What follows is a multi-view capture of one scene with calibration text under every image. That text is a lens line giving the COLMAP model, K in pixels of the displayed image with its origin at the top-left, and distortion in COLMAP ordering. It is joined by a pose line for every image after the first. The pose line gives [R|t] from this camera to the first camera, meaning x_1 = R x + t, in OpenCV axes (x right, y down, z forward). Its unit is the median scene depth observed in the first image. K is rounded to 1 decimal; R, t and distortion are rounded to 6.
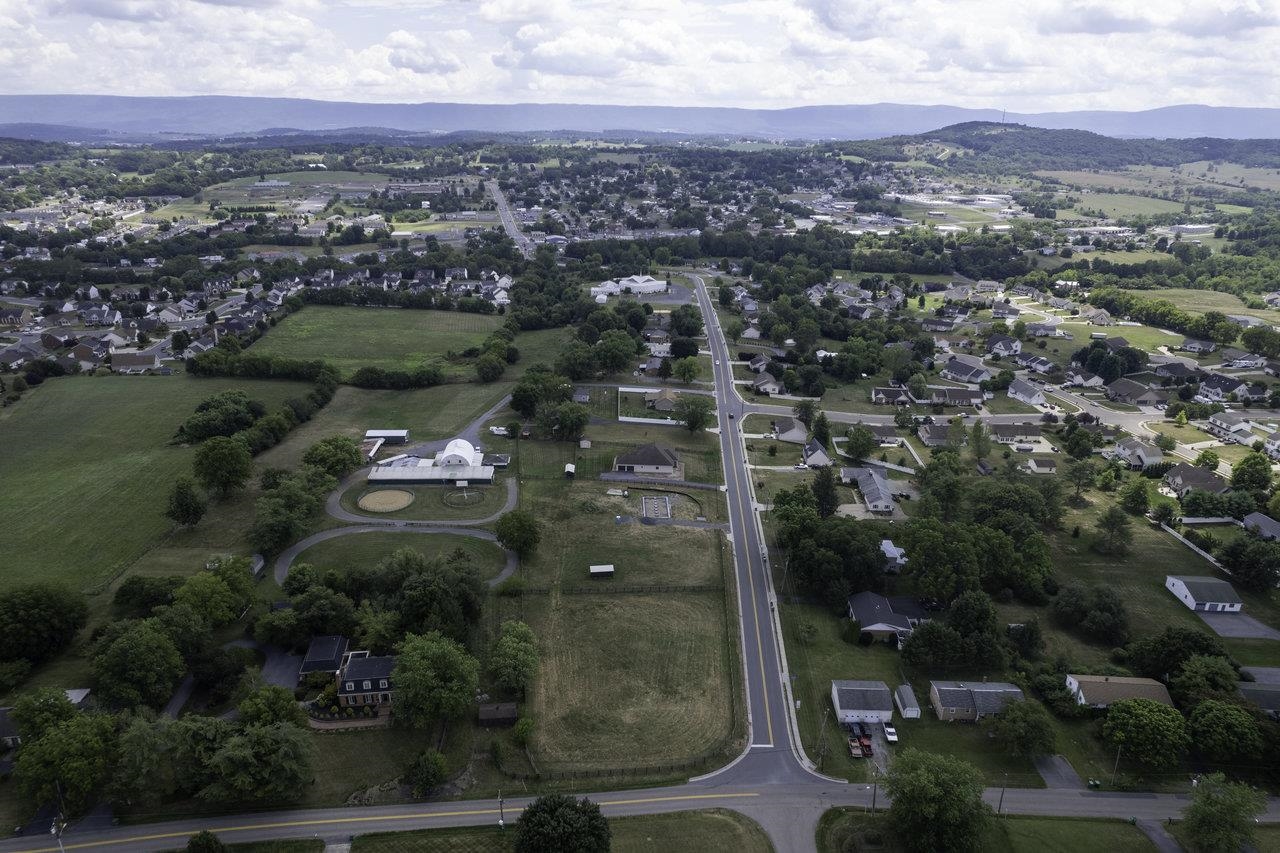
lens RADIAL K [[816.8, 0, 637.7], [0, 816.8, 432.7], [0, 0, 1]] dist [-0.074721, 0.065938]
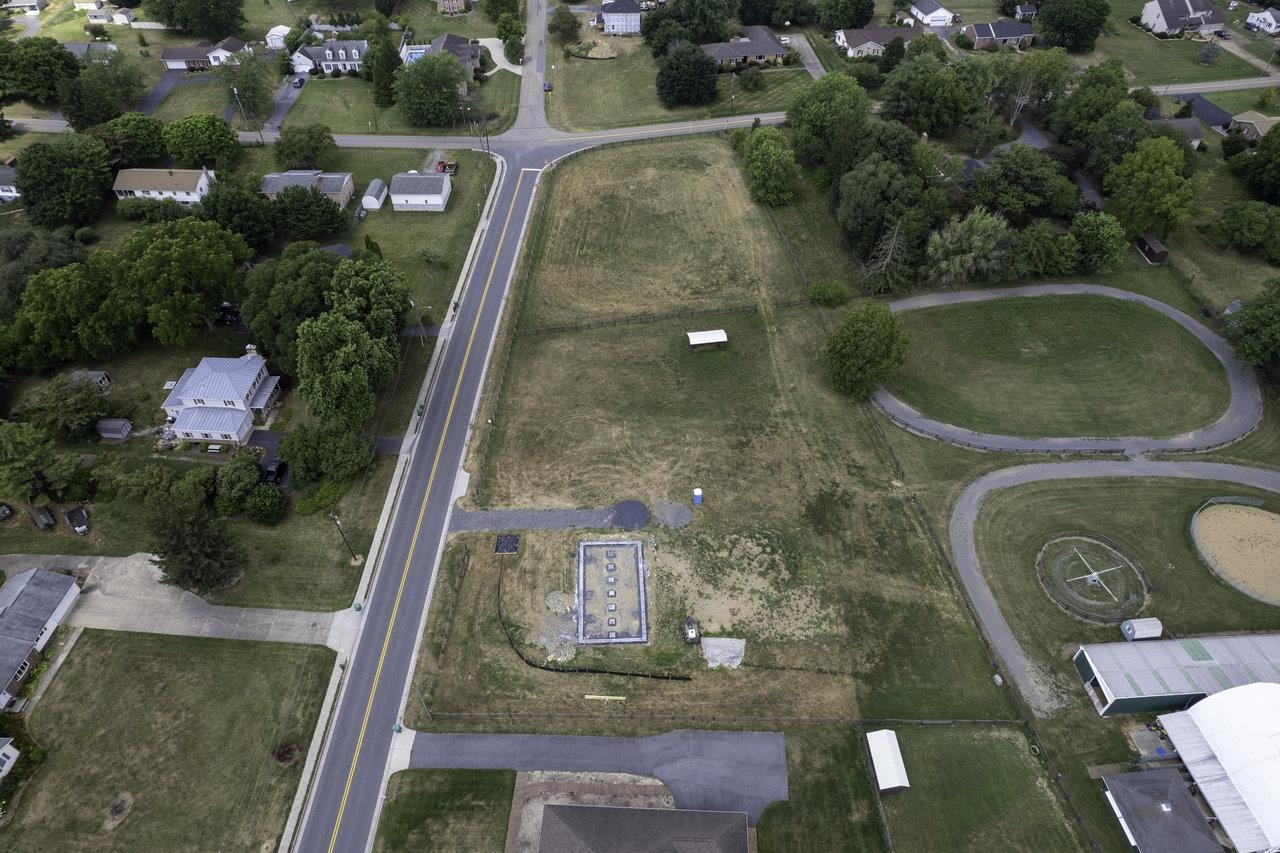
lens RADIAL K [[816.8, 0, 637.7], [0, 816.8, 432.7], [0, 0, 1]] dist [-0.074721, 0.065938]
pose [[-0.999737, 0.000860, -0.022910, 0.015925], [-0.020495, 0.414266, 0.909925, -0.255264], [0.010273, 0.910155, -0.414140, 0.923208]]
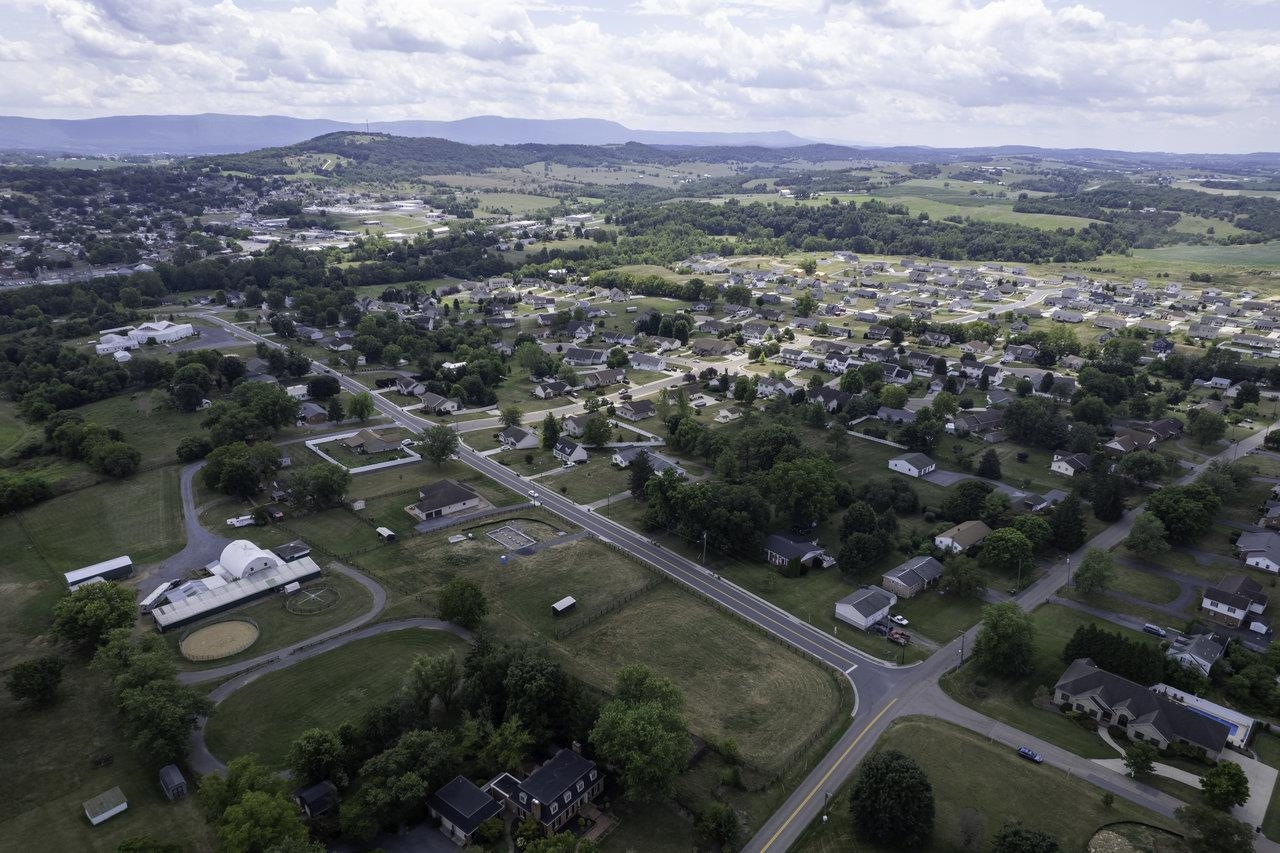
lens RADIAL K [[816.8, 0, 637.7], [0, 816.8, 432.7], [0, 0, 1]] dist [-0.074721, 0.065938]
pose [[0.734860, -0.232376, 0.637167, -0.379296], [0.239354, 0.967880, 0.076934, -0.056376], [-0.634579, 0.095973, 0.766876, 0.133195]]
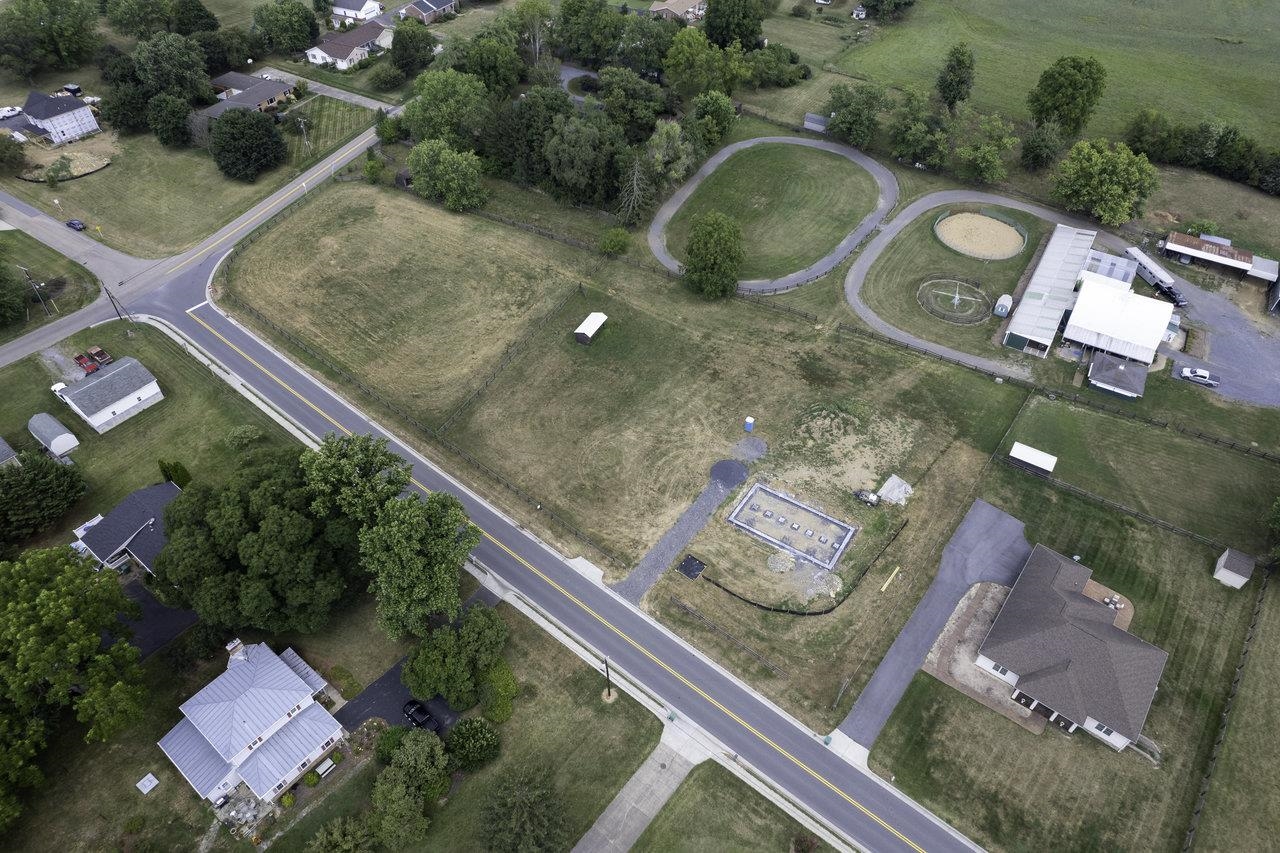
lens RADIAL K [[816.8, 0, 637.7], [0, 816.8, 432.7], [0, 0, 1]] dist [-0.074721, 0.065938]
pose [[-0.573147, 0.567435, -0.591202, 0.249033], [-0.299927, 0.526137, 0.795753, -0.211778], [0.762592, 0.633401, -0.131365, 0.812472]]
